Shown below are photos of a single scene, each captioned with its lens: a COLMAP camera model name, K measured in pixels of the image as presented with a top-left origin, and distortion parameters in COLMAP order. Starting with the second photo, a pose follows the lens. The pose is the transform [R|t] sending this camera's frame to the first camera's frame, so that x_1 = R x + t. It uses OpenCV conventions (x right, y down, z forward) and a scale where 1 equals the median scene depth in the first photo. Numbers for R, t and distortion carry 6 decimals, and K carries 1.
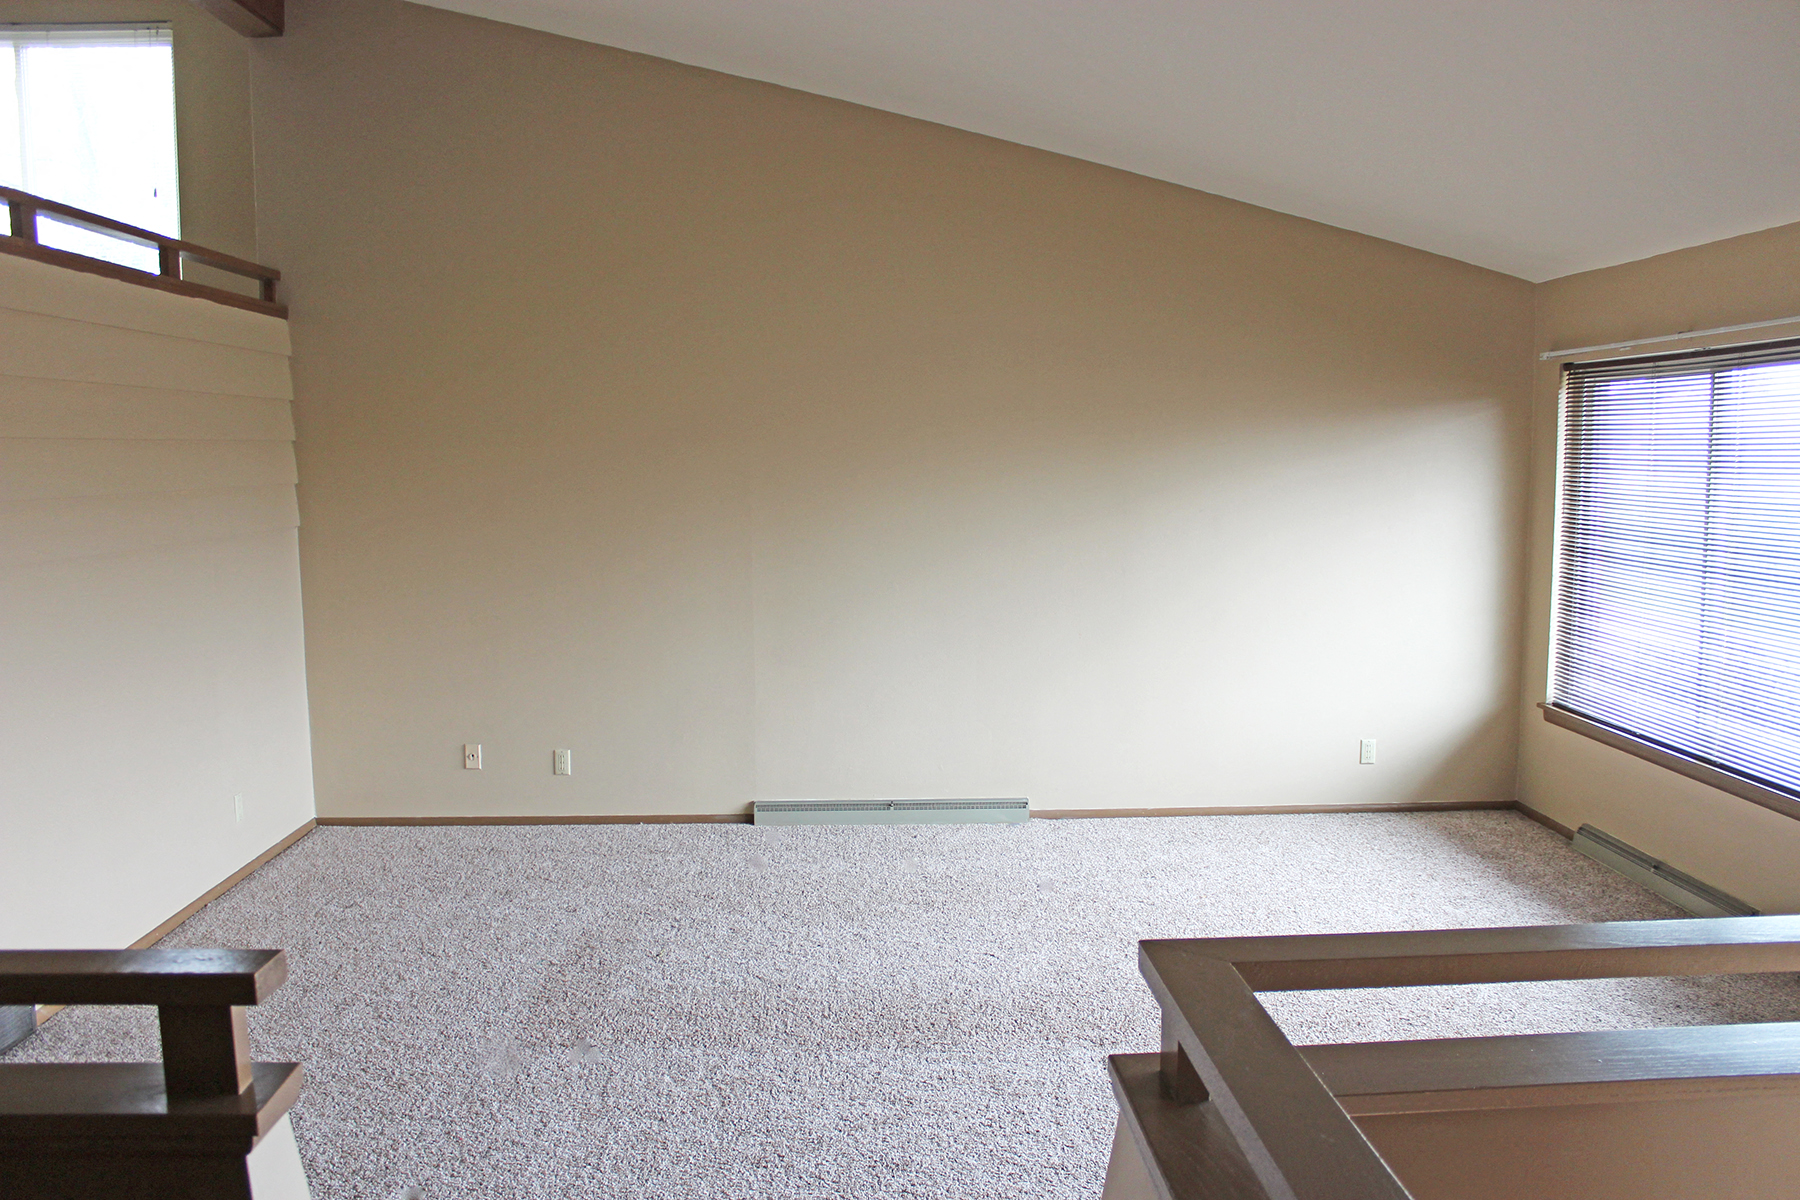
lens RADIAL K [[1535.7, 0, 900.0], [0, 1535.7, 600.0], [0, 0, 1]] dist [-0.141076, 0.109063]
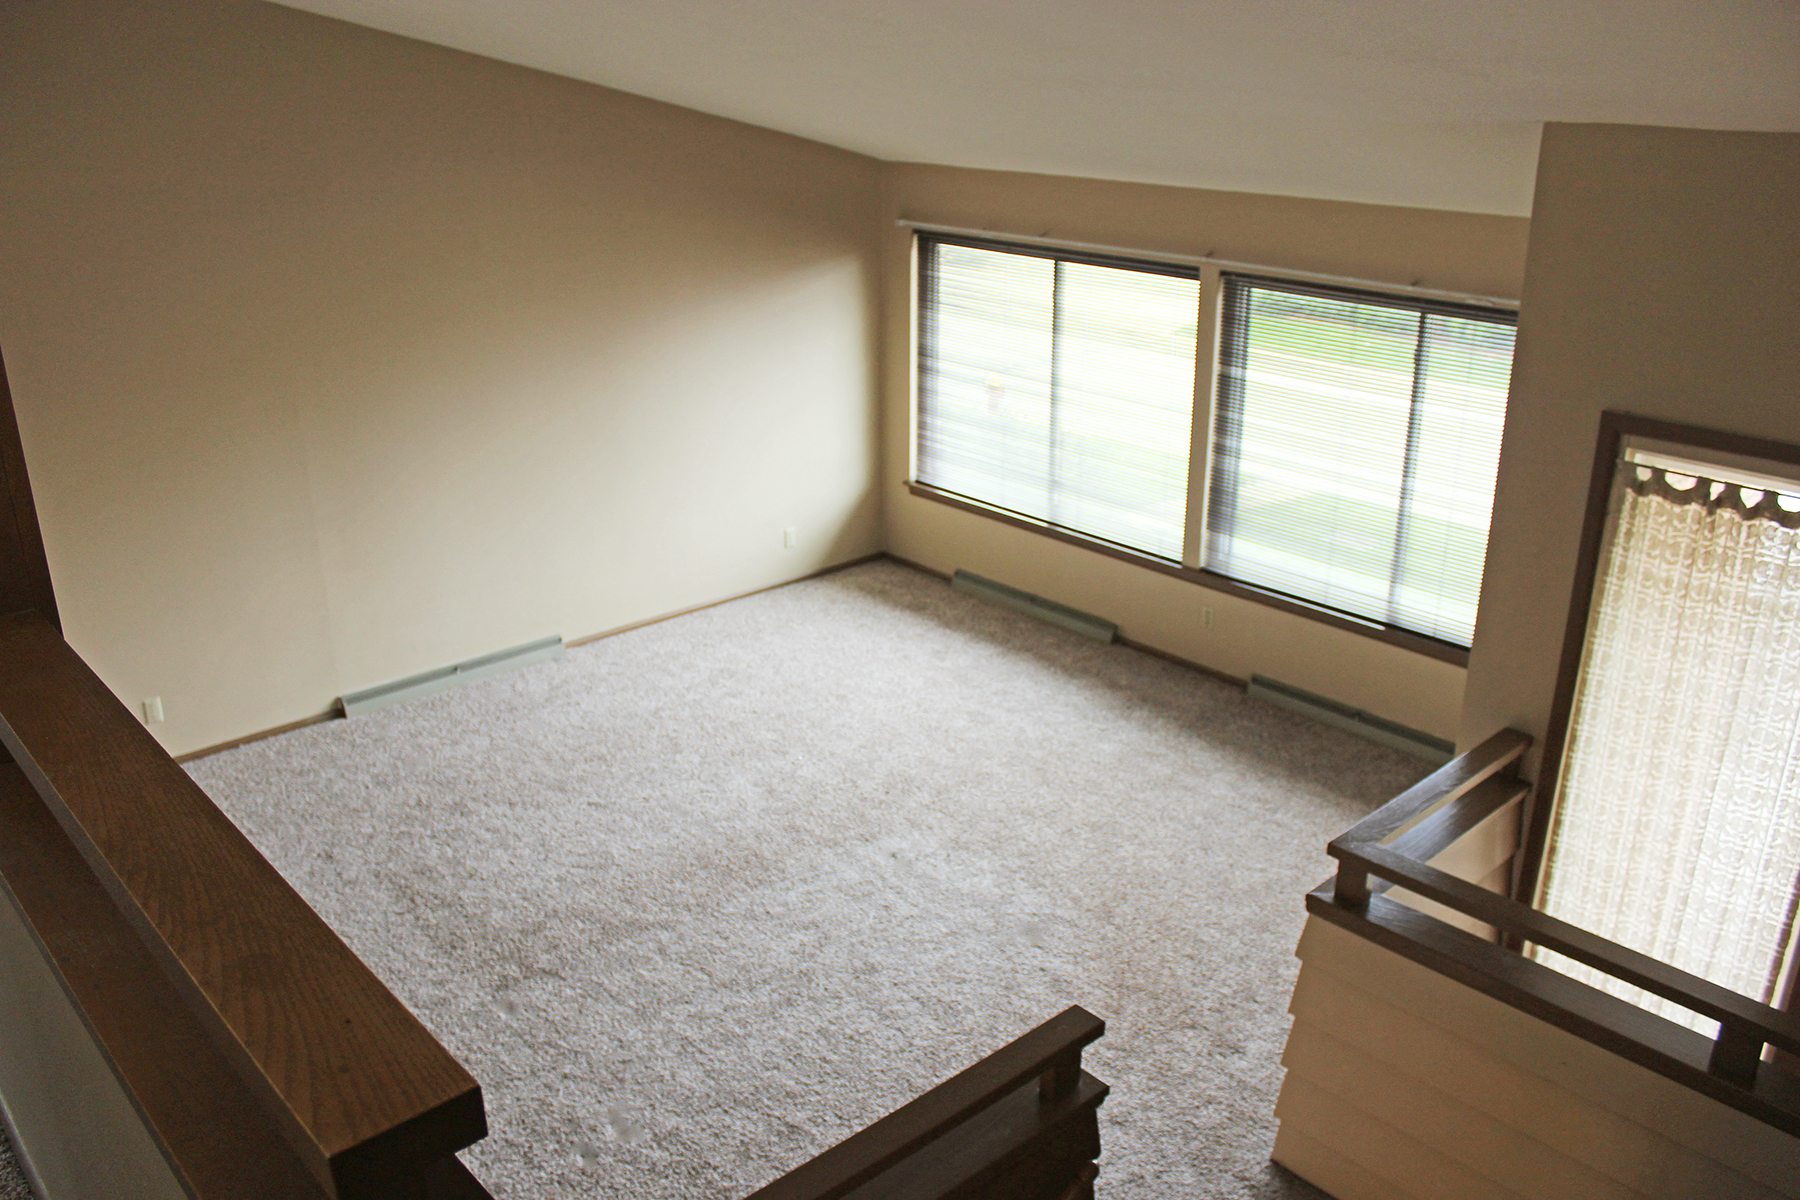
lens RADIAL K [[1535.7, 0, 900.0], [0, 1535.7, 600.0], [0, 0, 1]] dist [-0.141076, 0.109063]
pose [[0.762051, -0.224817, 0.607236, -0.446774], [0.060859, 0.958508, 0.278494, -0.217836], [-0.644651, -0.175271, 0.744114, -0.043289]]
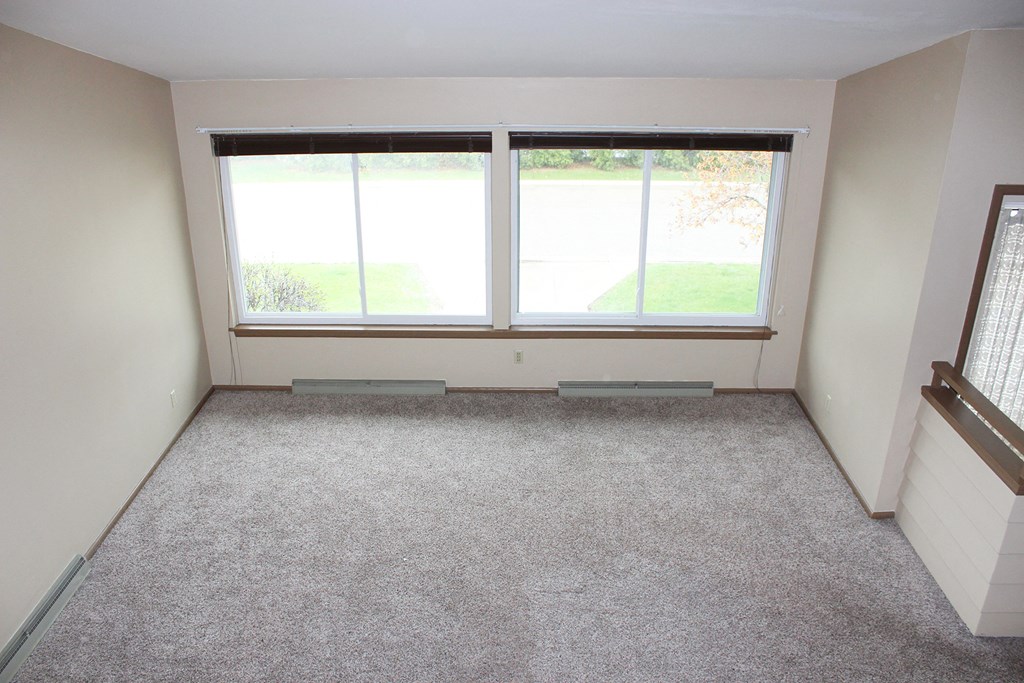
lens RADIAL K [[873.6, 0, 512.0], [0, 873.6, 341.5], [0, 0, 1]] dist [-0.141076, 0.109063]
pose [[0.062163, -0.404938, 0.912229, -0.486931], [0.104027, 0.911647, 0.397591, -0.289424], [-0.992630, 0.070181, 0.098795, 0.579899]]
